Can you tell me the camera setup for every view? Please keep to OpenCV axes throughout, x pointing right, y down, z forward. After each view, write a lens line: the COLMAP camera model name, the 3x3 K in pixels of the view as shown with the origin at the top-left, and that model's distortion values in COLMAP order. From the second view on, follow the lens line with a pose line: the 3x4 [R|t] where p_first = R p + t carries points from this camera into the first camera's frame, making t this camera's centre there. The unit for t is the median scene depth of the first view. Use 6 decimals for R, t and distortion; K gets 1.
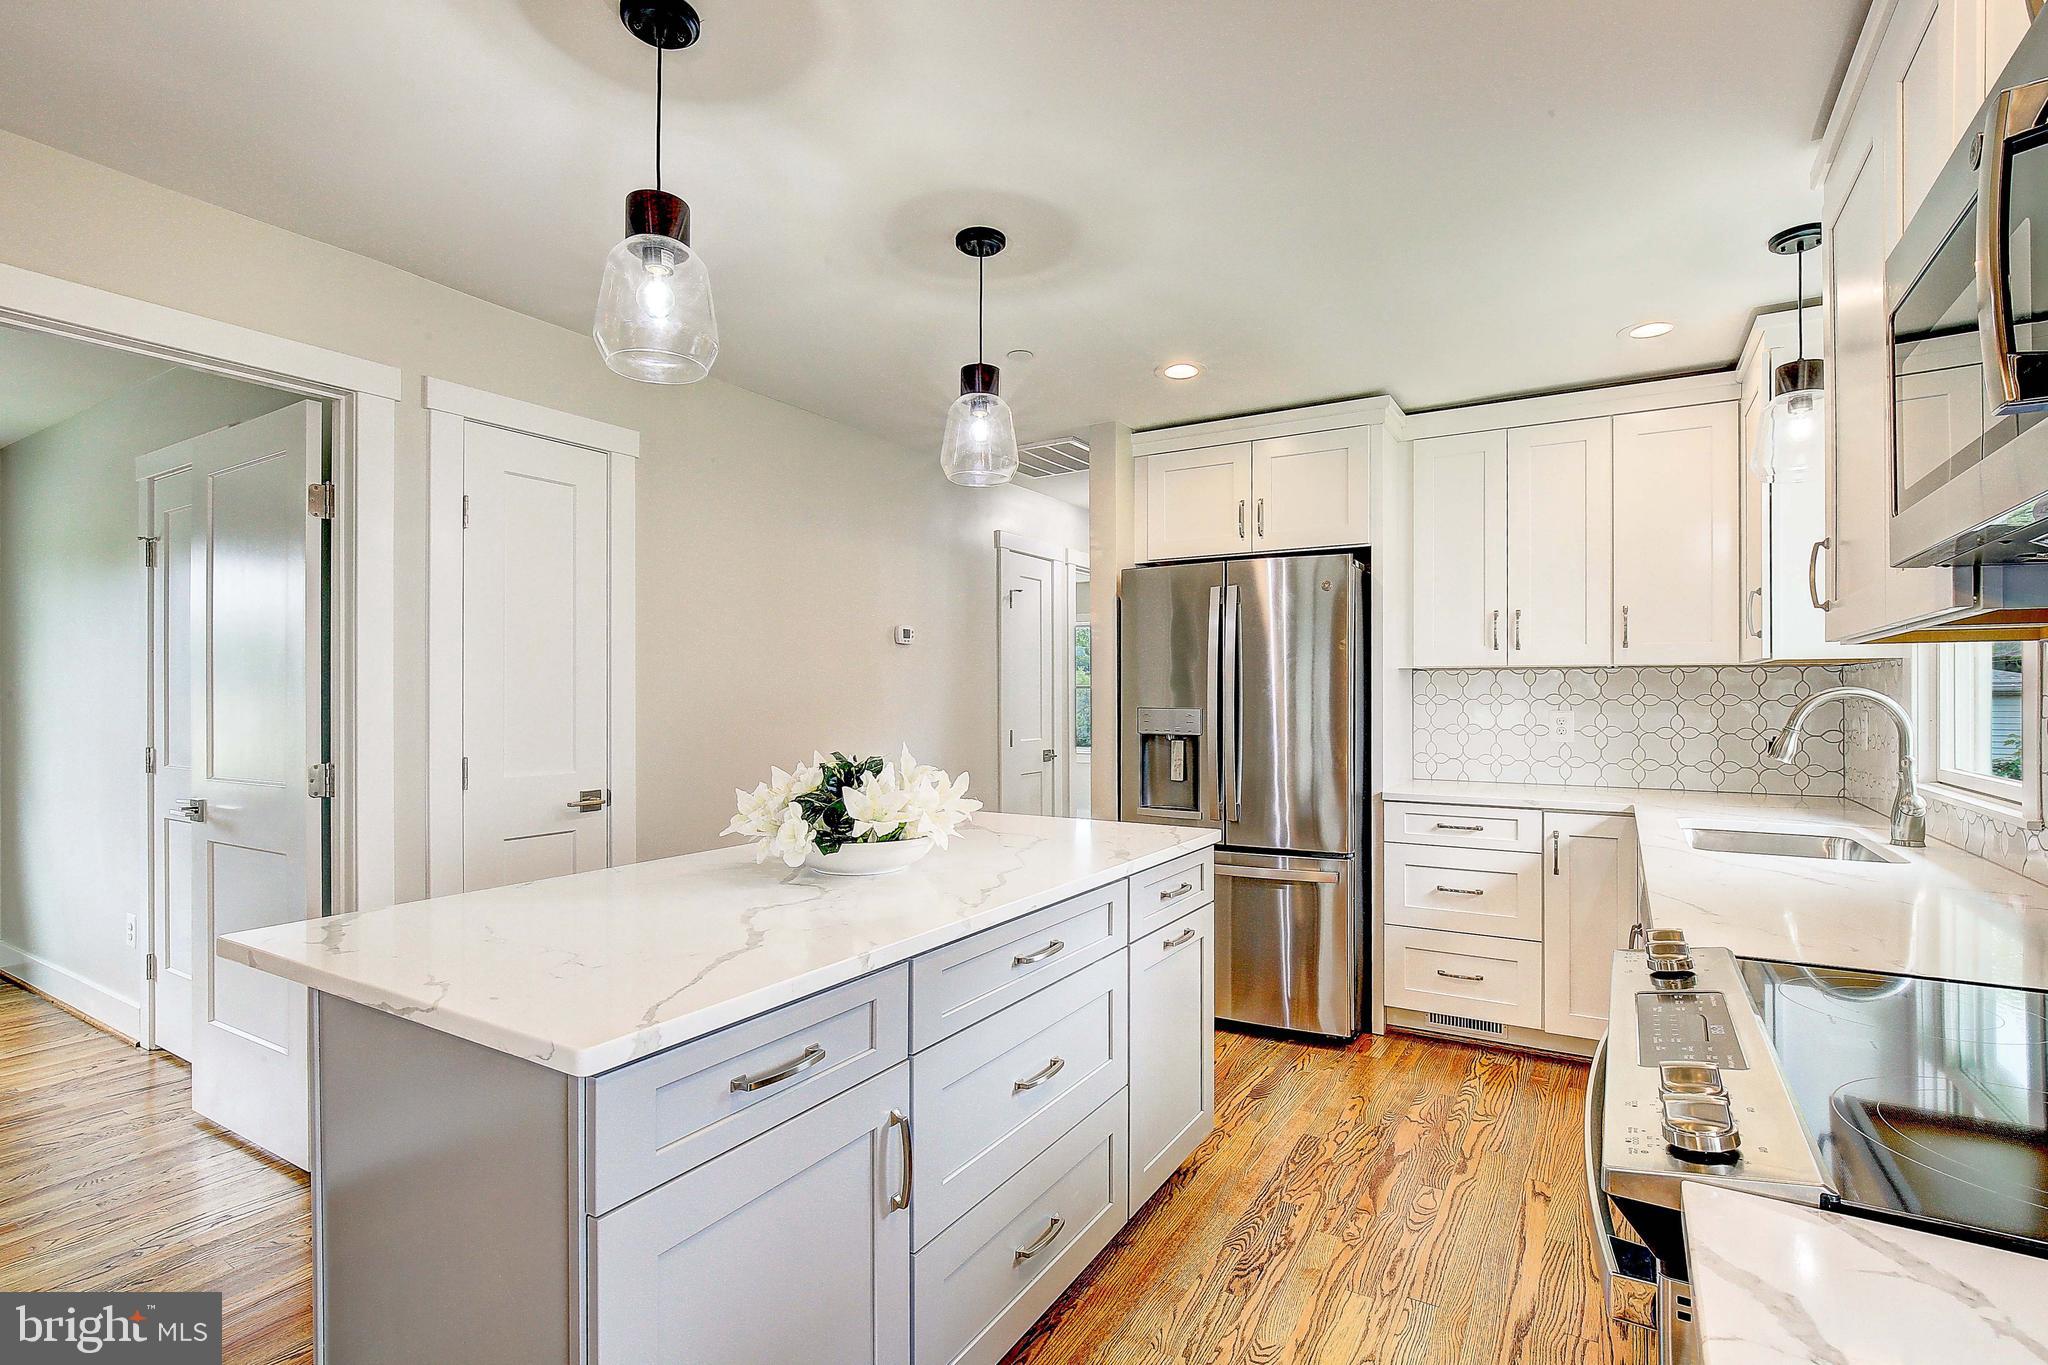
lens RADIAL K [[961.8, 0, 1040.4], [0, 961.8, 703.6], [0, 0, 1]] dist [-0.004327, -0.000189]
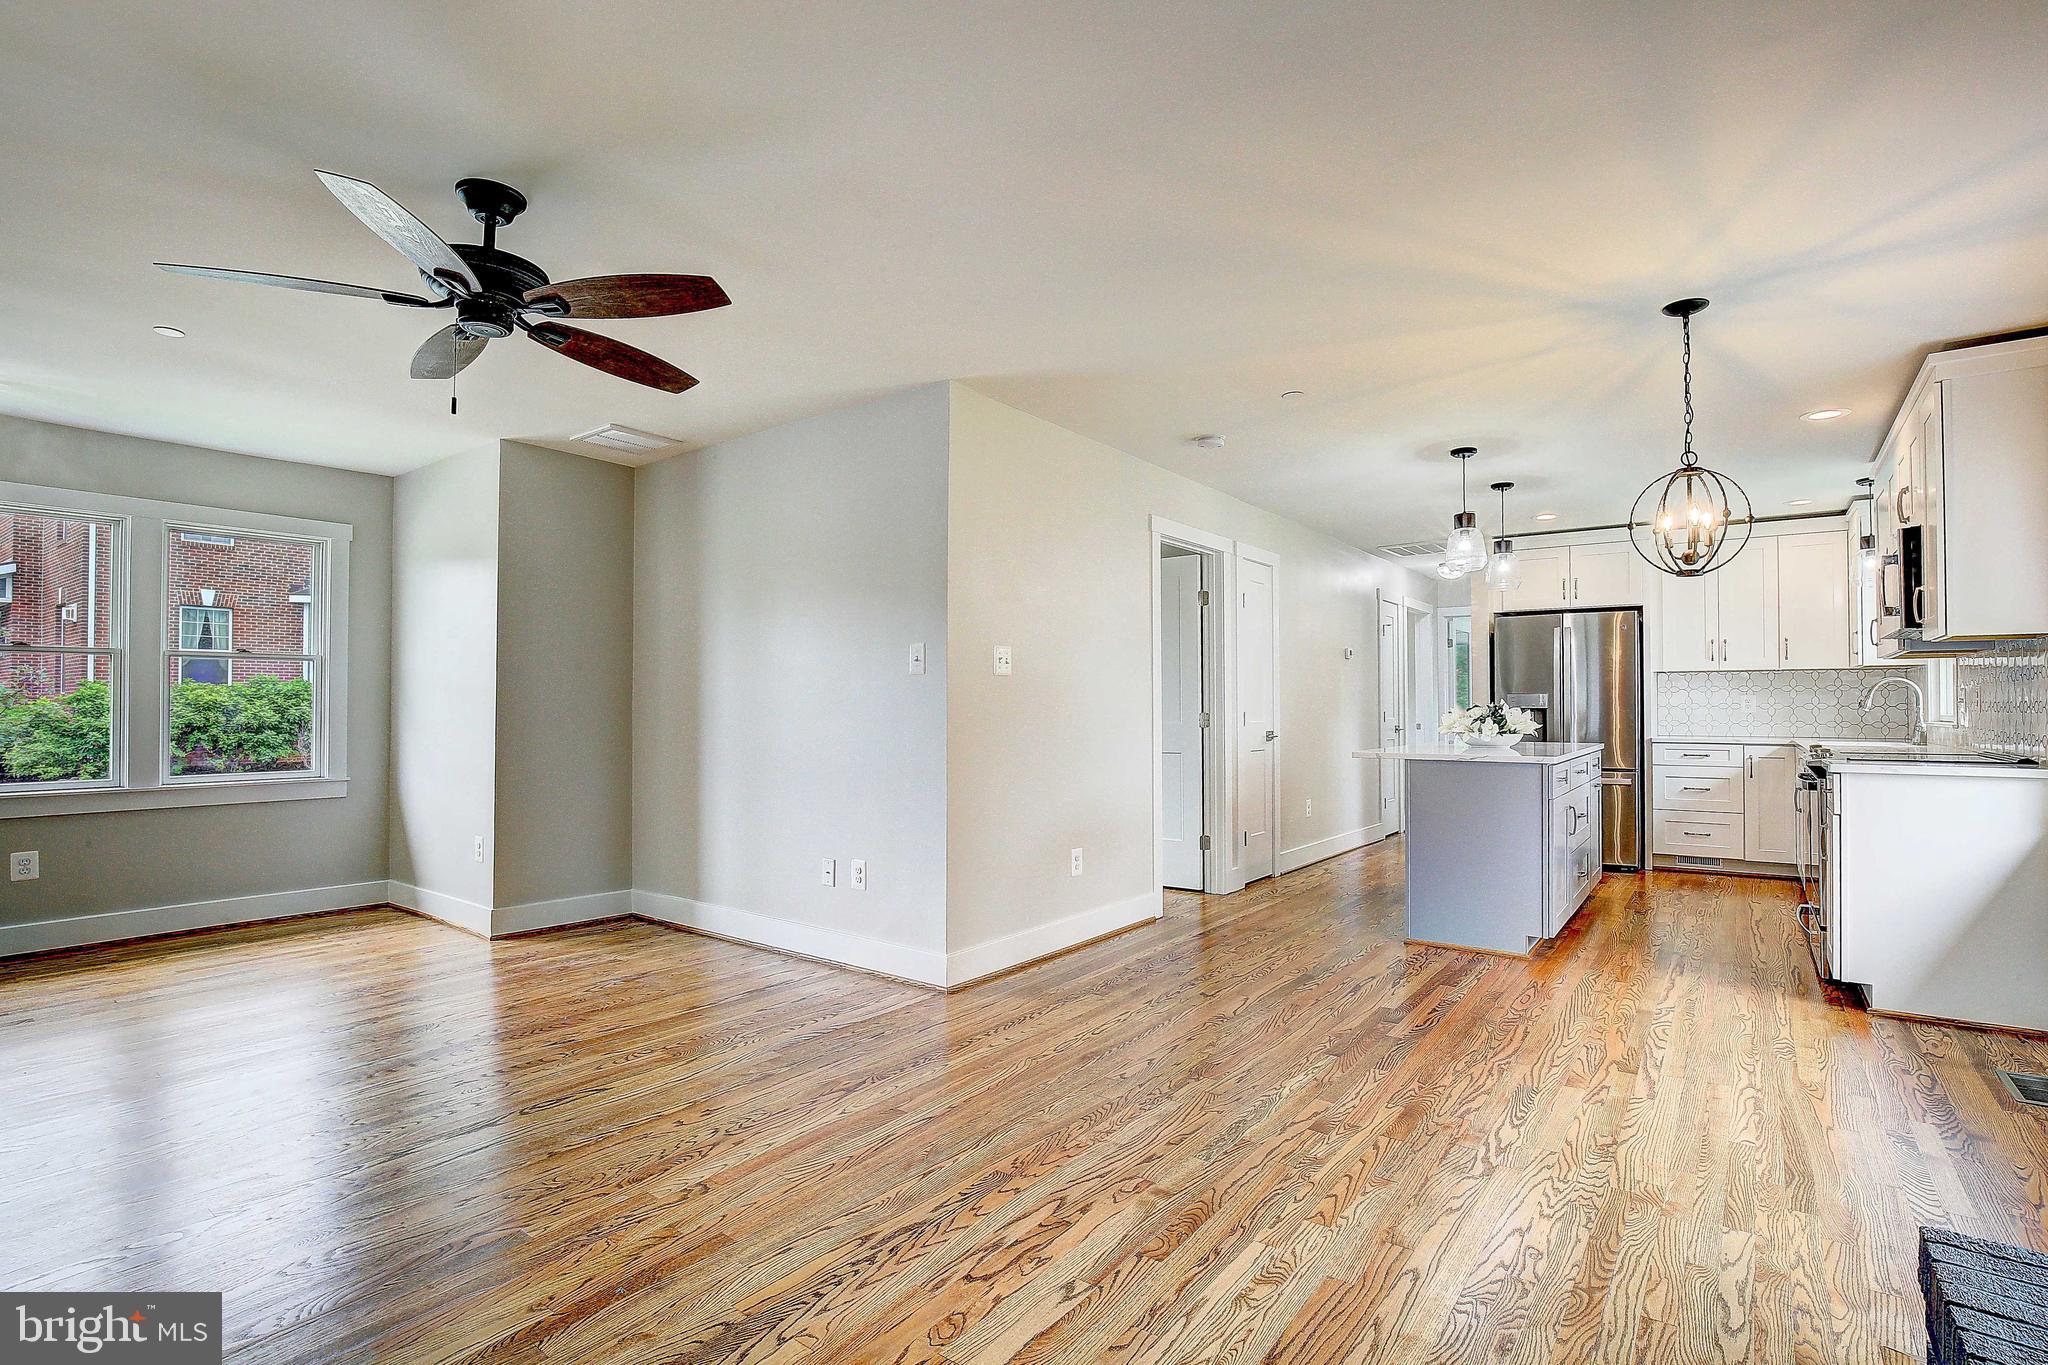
lens RADIAL K [[995.7, 0, 1028.1], [0, 995.7, 707.7], [0, 0, 1]] dist [-0.033742, 0.001558]
pose [[0.996219, -0.000361, -0.086875, -0.706382], [-0.000309, 0.999970, -0.007700, 0.051247], [0.086876, 0.007697, 0.996189, -1.032746]]
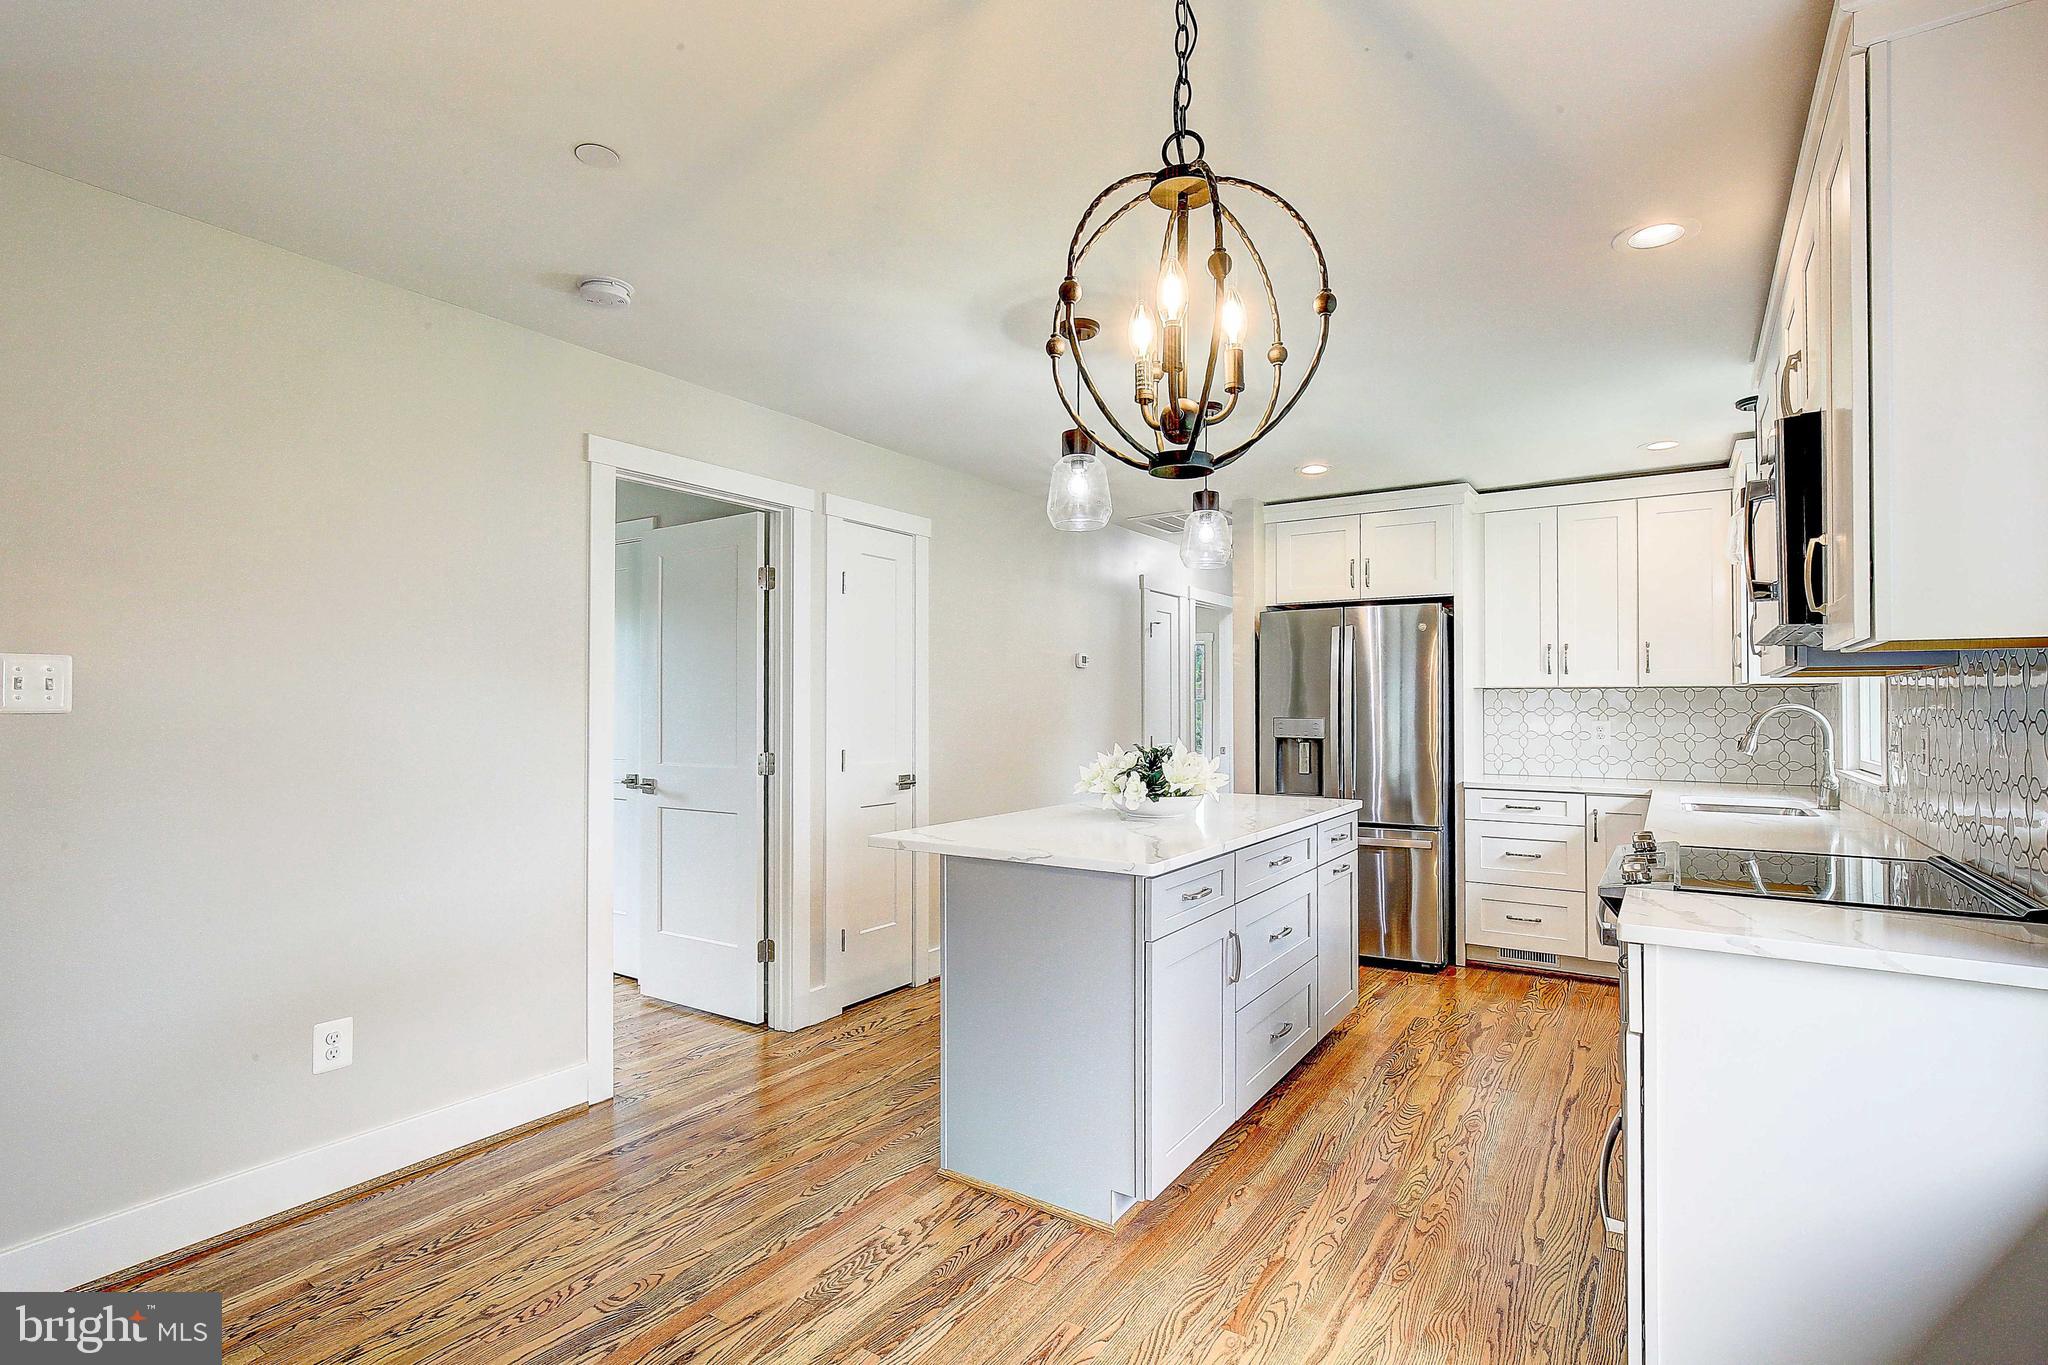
lens RADIAL K [[981.5, 0, 1053.9], [0, 981.5, 703.6], [0, 0, 1]] dist [-0.001479, -0.000312]
pose [[0.999794, 0.002007, -0.020175, -0.189852], [-0.002253, 0.999924, -0.012140, 0.002318], [0.020149, 0.012182, 0.999723, -0.381906]]
